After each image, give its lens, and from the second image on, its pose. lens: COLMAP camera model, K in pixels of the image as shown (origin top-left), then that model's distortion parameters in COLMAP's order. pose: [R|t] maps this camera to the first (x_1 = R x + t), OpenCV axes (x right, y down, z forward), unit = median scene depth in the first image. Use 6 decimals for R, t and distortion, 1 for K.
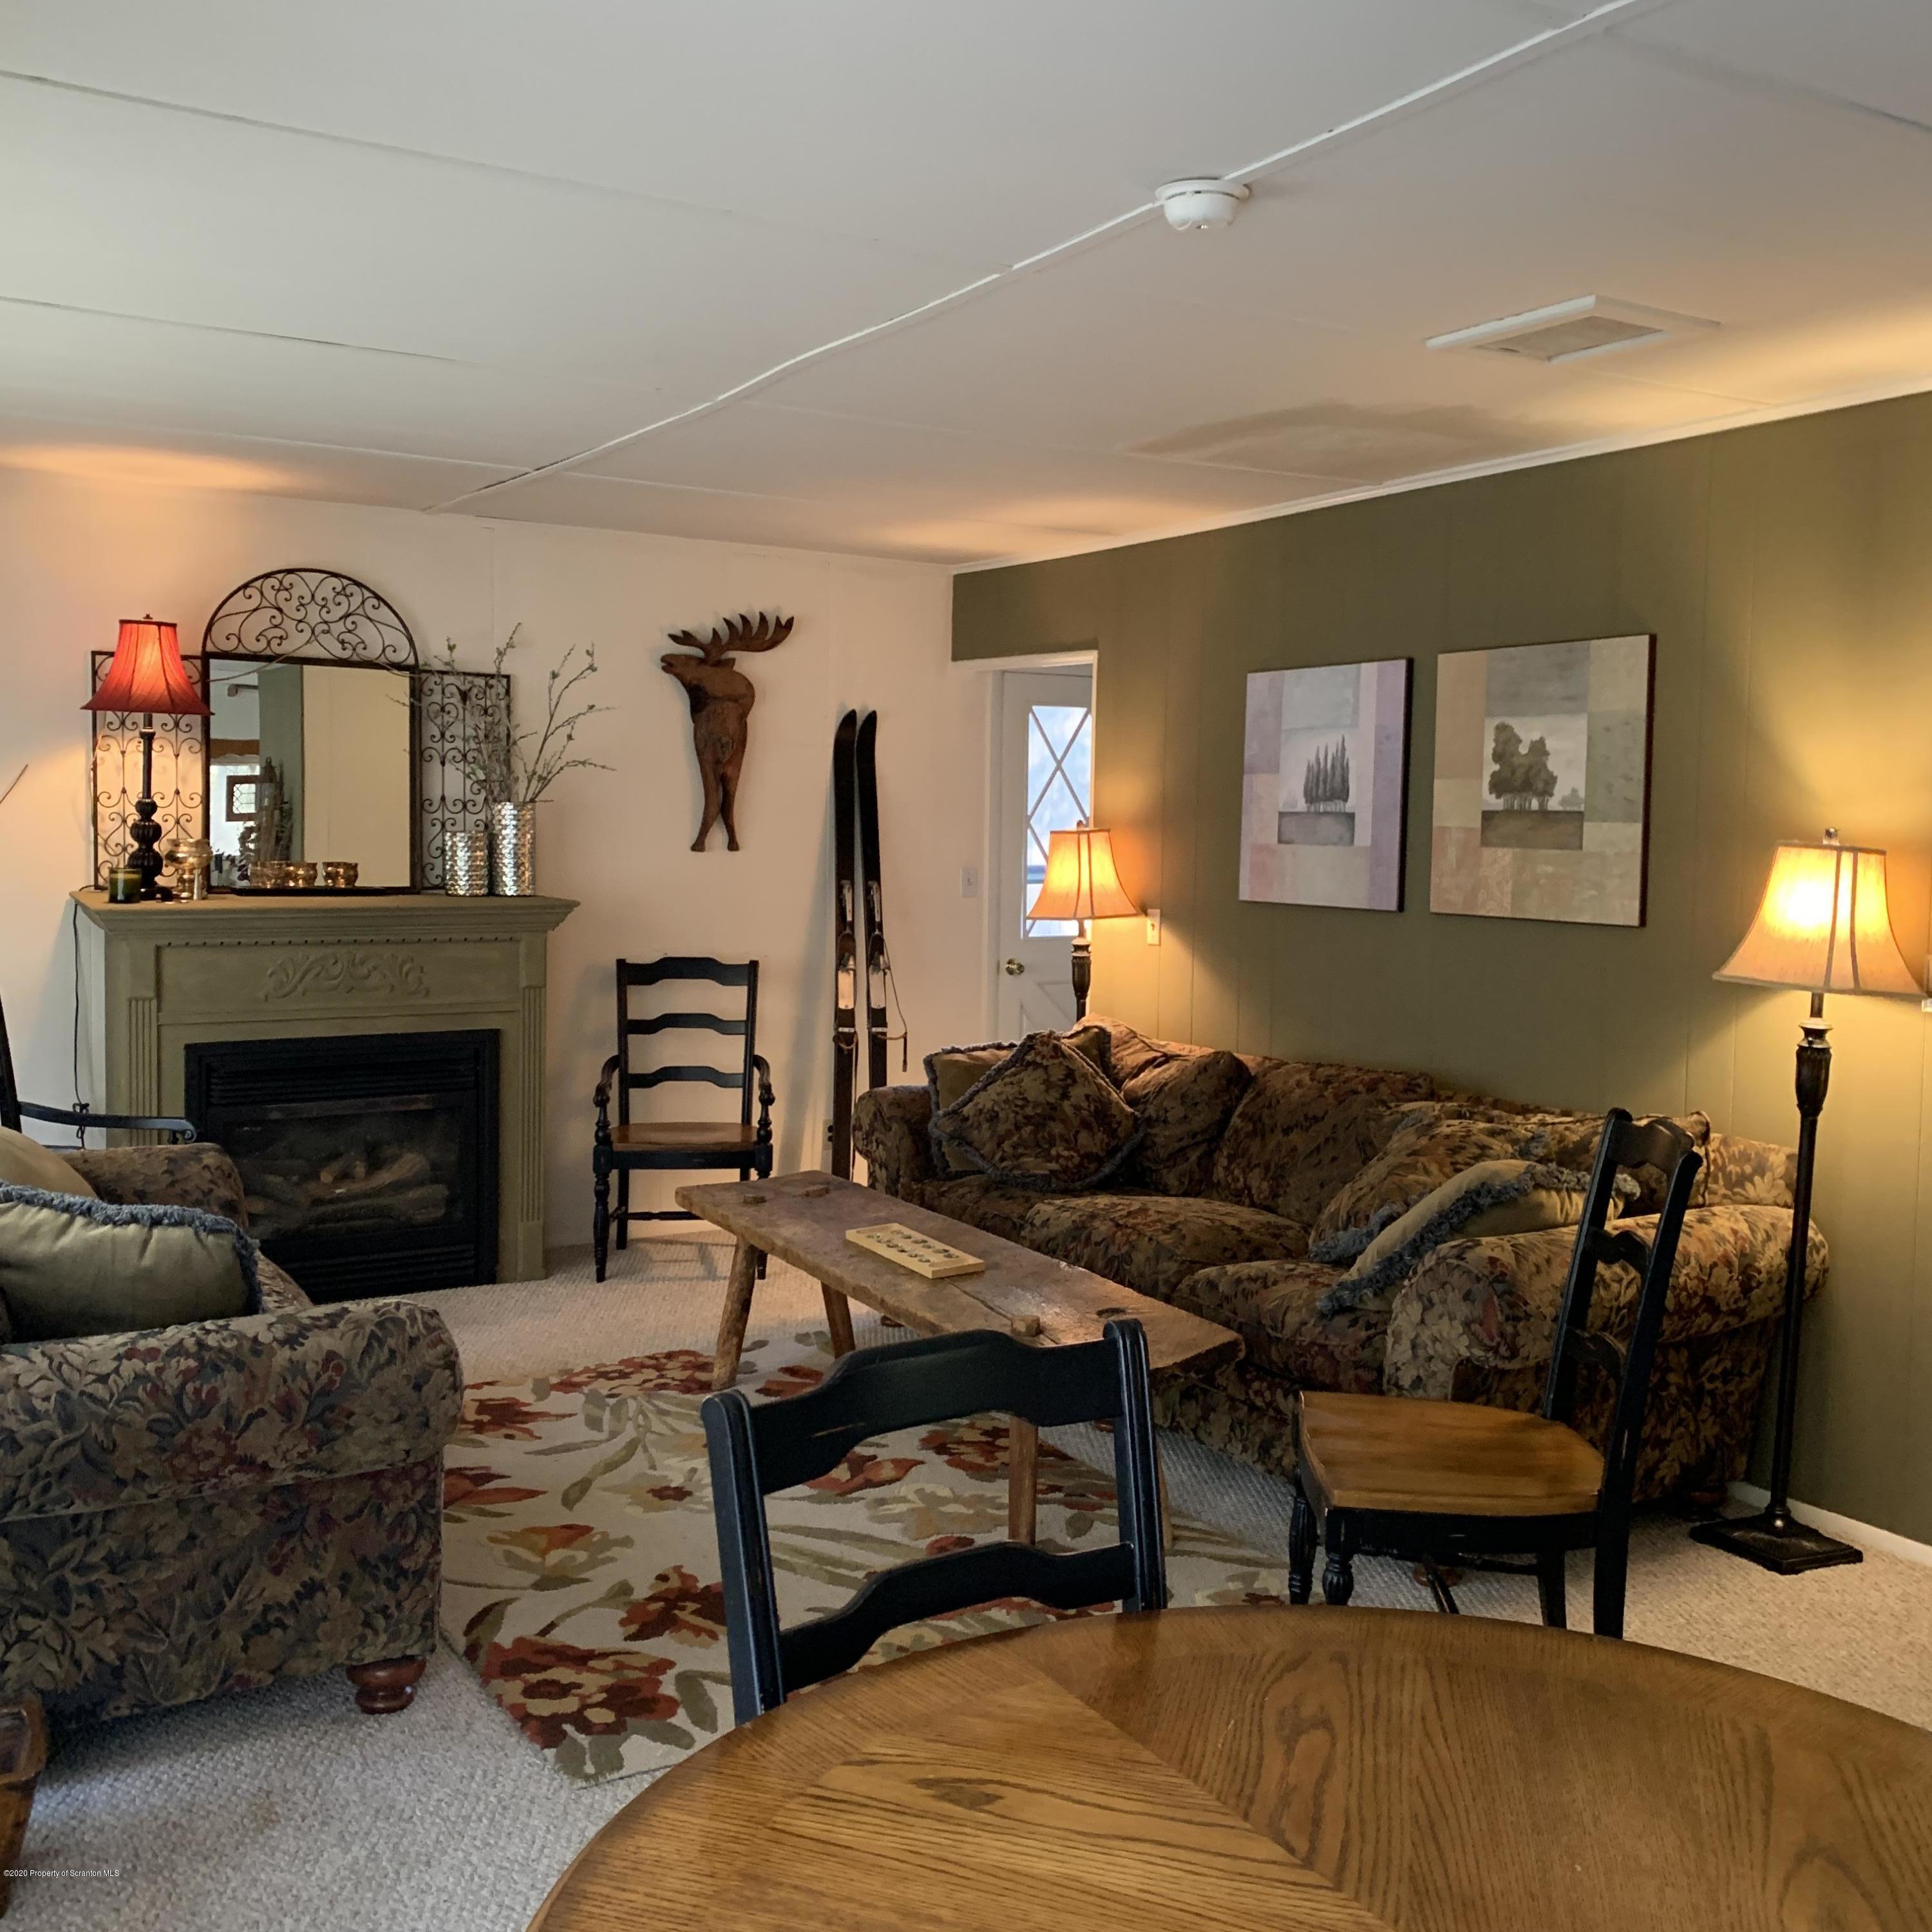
lens RADIAL K [[1964.5, 0, 1002.8], [0, 1964.5, 940.2], [0, 0, 1]] dist [0.192516, -0.500540]
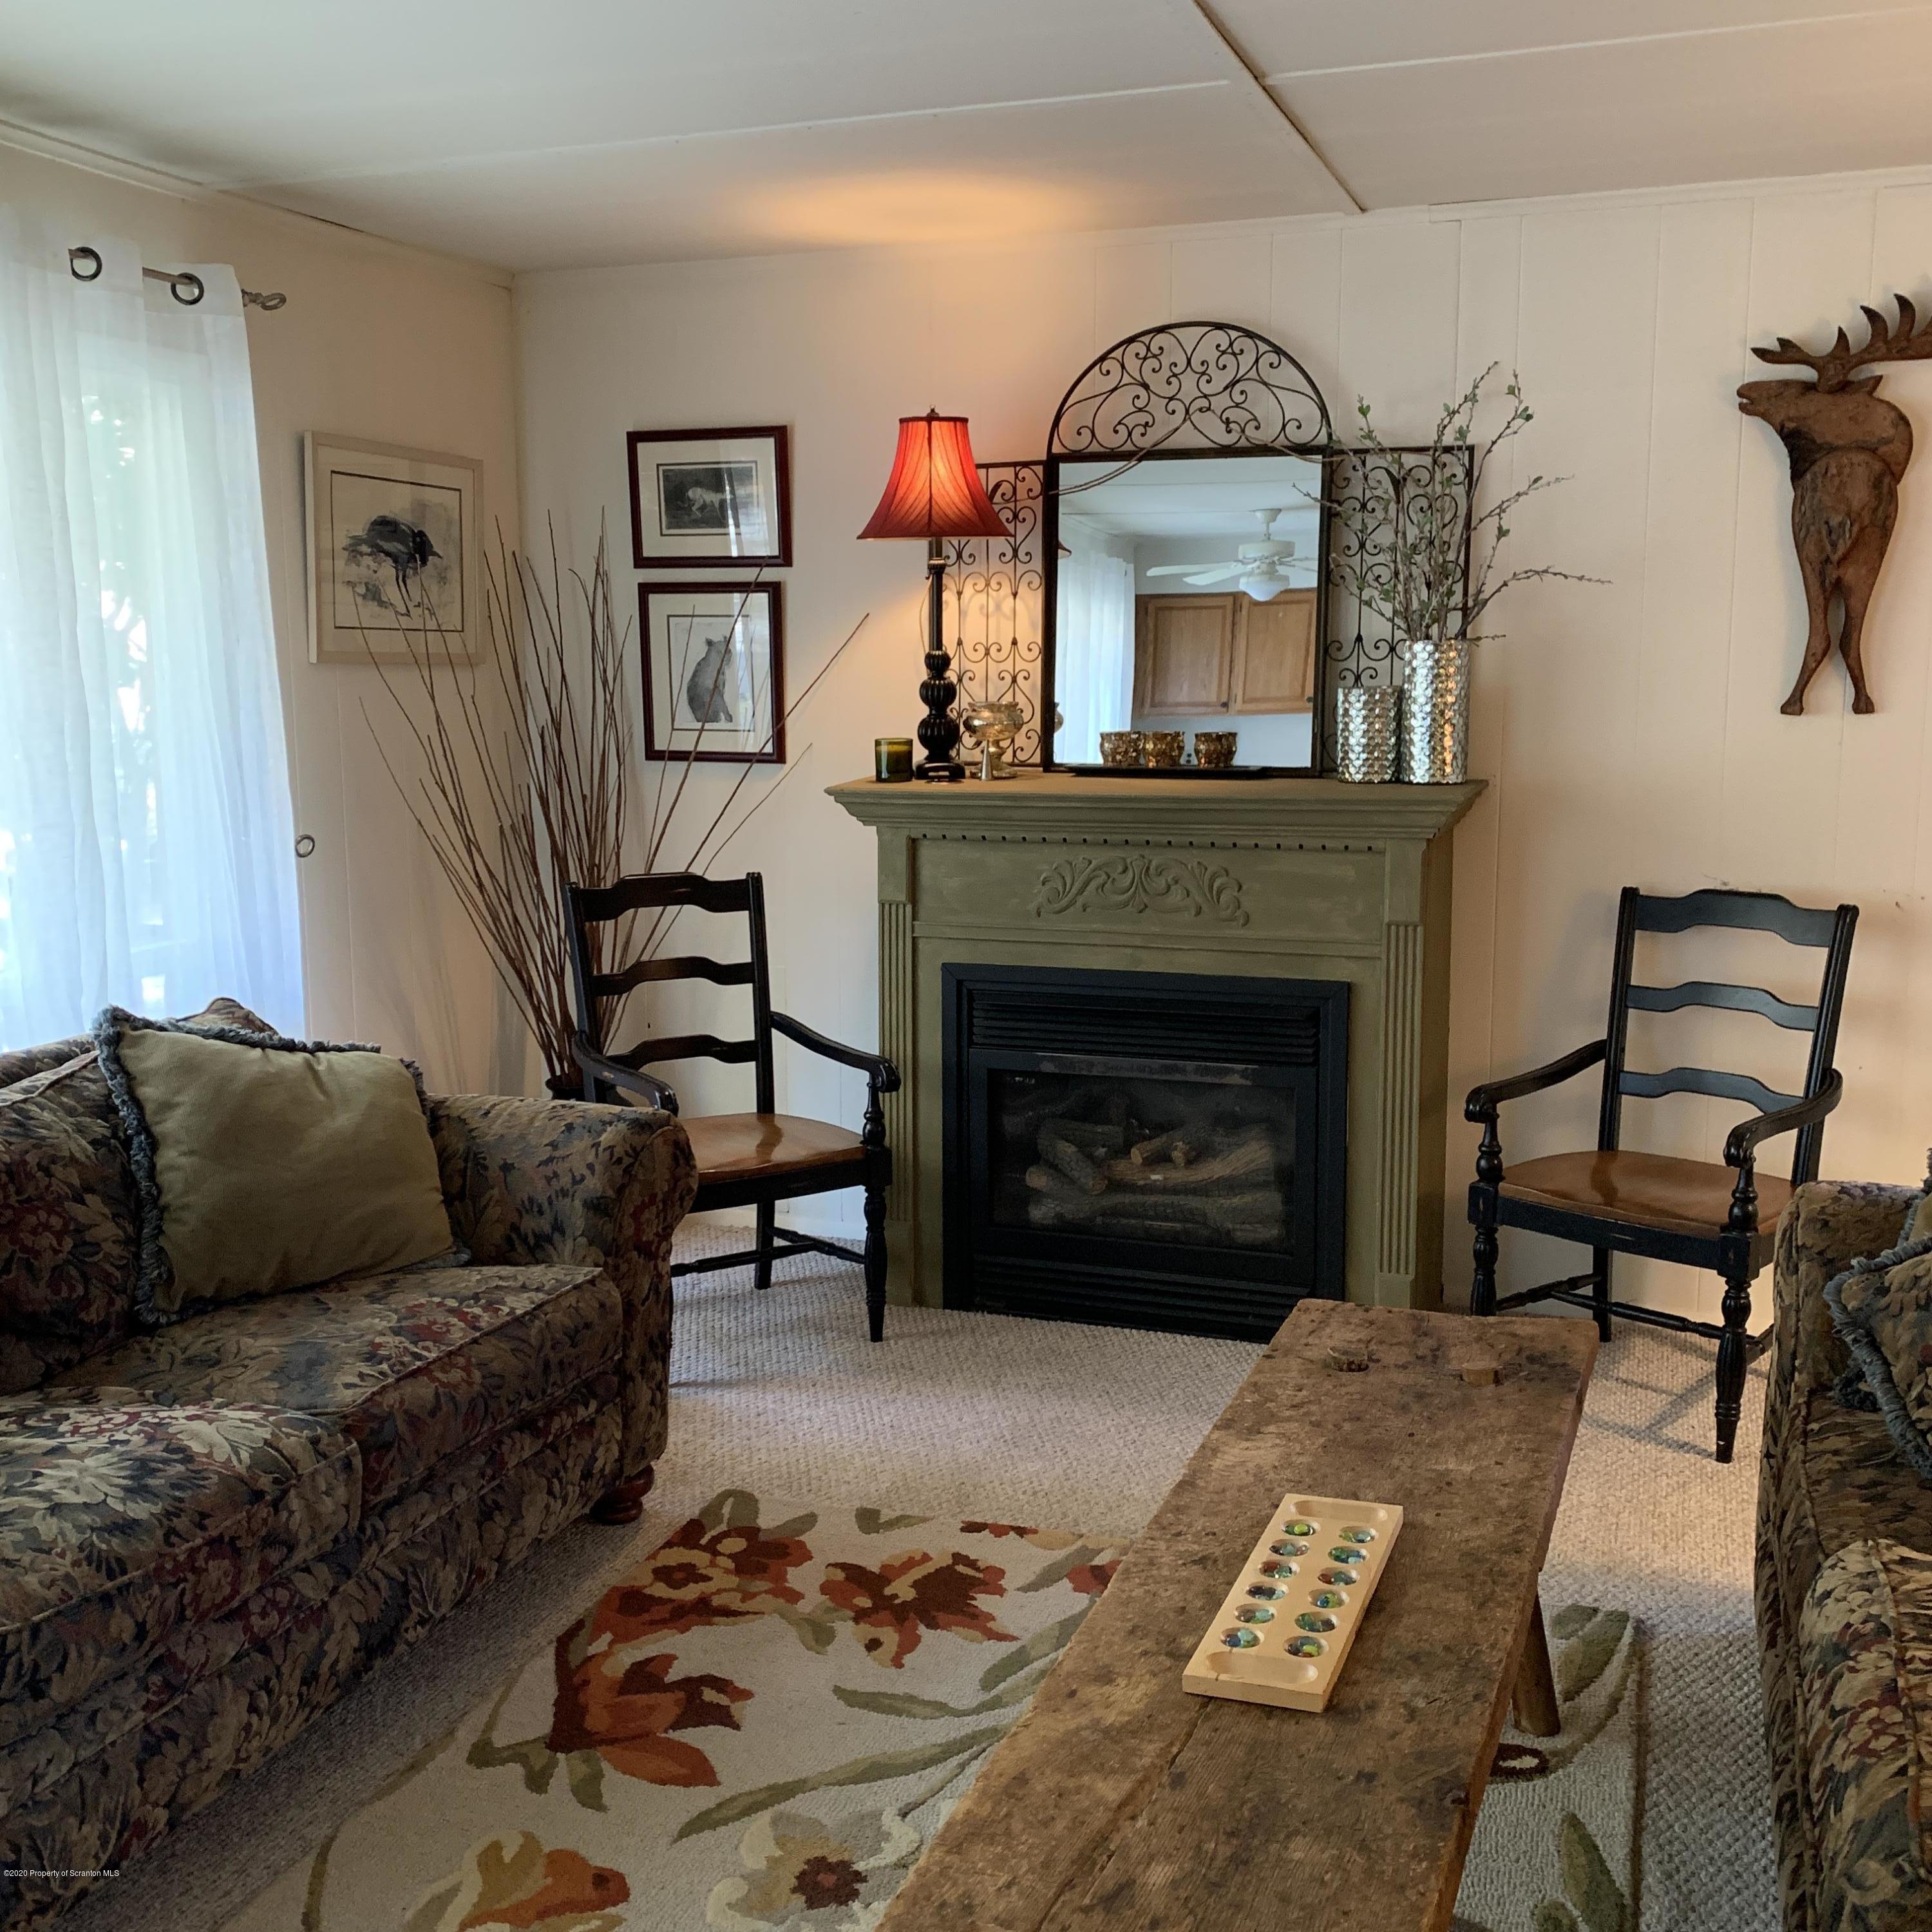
lens RADIAL K [[1964.5, 0, 1002.8], [0, 1964.5, 940.2], [0, 0, 1]] dist [0.192516, -0.500540]
pose [[0.629672, 0.086832, -0.771993, 0.189452], [-0.037572, 0.995975, 0.081380, -0.019682], [0.775952, -0.022238, 0.630399, 0.494947]]
